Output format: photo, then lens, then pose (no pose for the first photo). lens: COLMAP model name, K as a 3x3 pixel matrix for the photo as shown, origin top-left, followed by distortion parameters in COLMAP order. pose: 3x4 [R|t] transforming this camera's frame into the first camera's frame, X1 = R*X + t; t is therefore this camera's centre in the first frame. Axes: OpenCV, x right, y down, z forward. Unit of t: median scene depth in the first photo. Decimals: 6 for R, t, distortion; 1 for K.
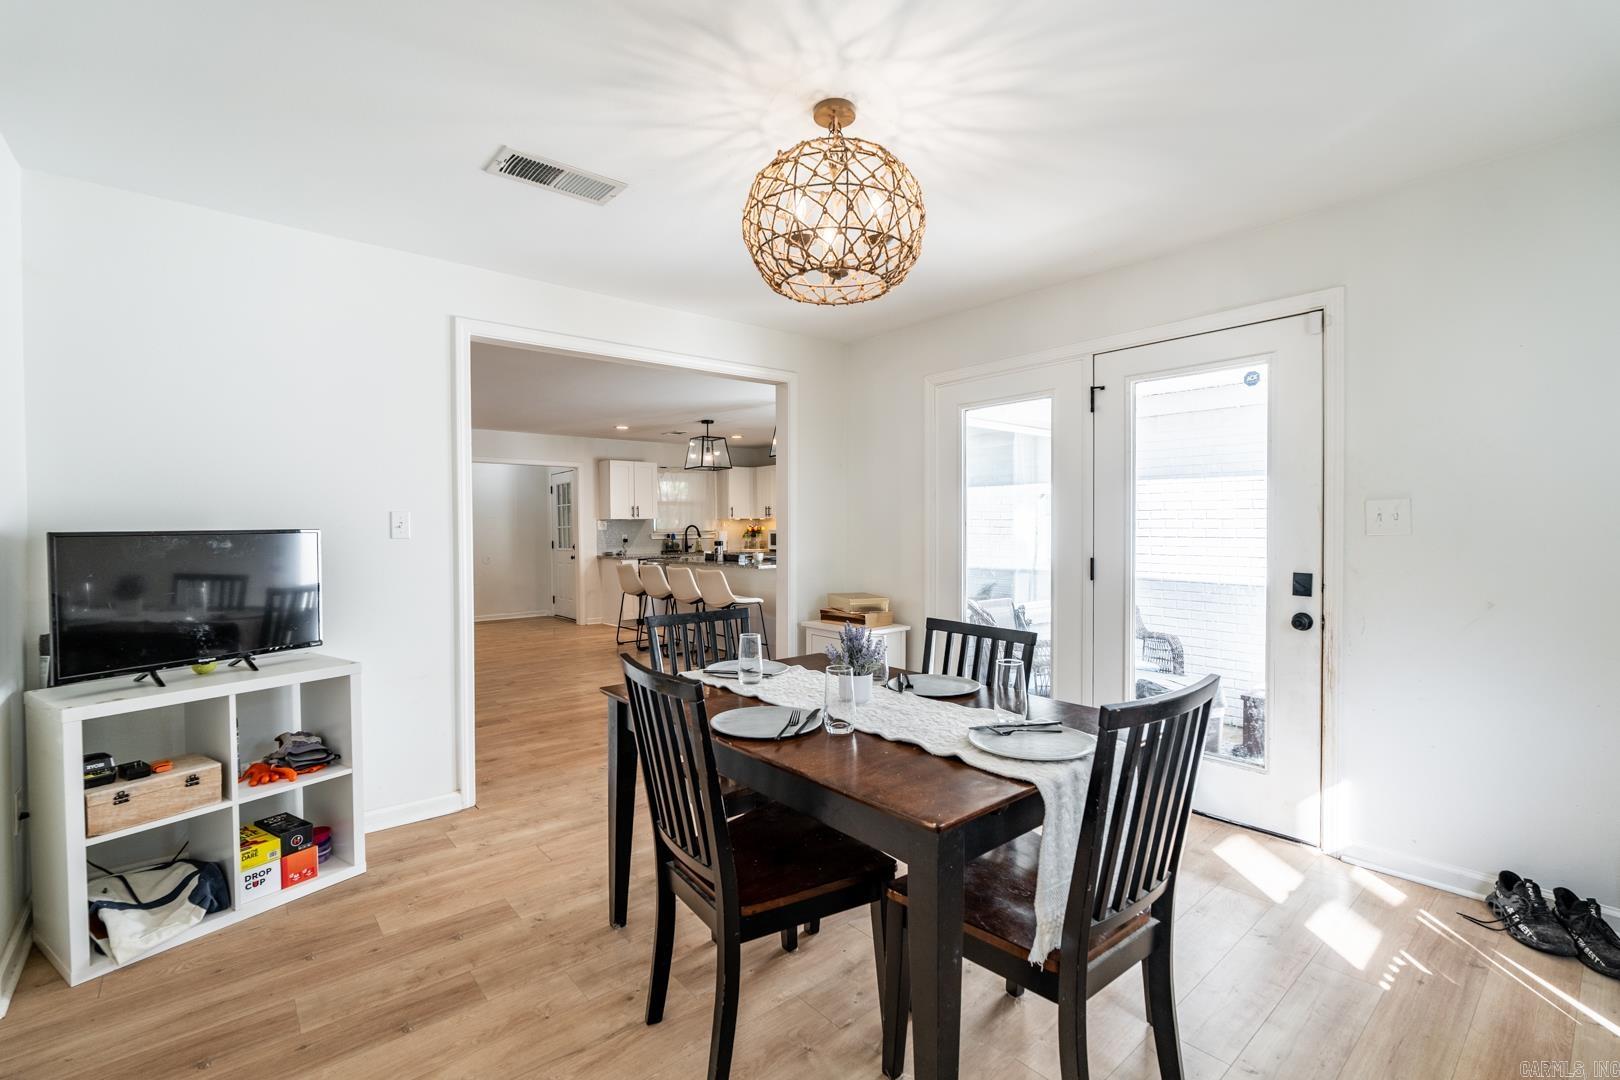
lens RADIAL K [[712.2, 0, 808.2], [0, 712.2, 535.6], [0, 0, 1]] dist [-0.005117, 0.000596]
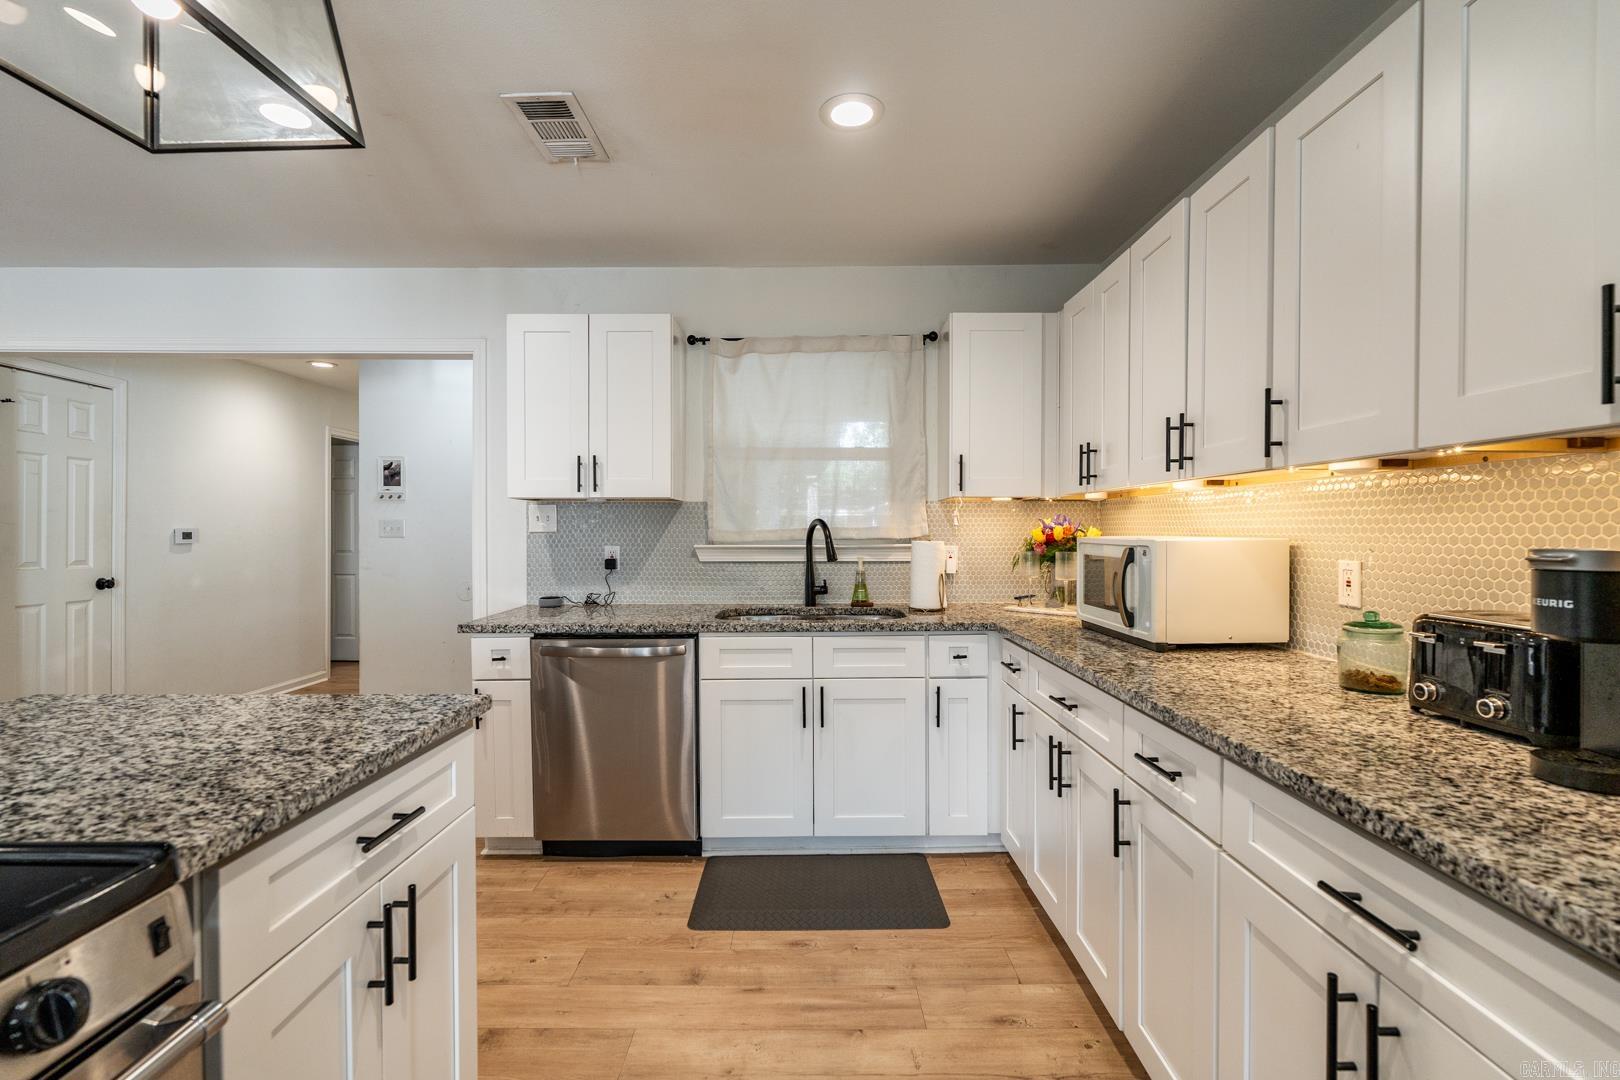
lens RADIAL K [[712.2, 0, 809.6], [0, 712.2, 542.6], [0, 0, 1]] dist [-0.005117, 0.000596]
pose [[0.760626, 0.020257, -0.648874, 0.032759], [-0.015577, 0.999795, 0.012953, -0.009014], [0.649003, 0.000255, 0.760786, 0.809927]]
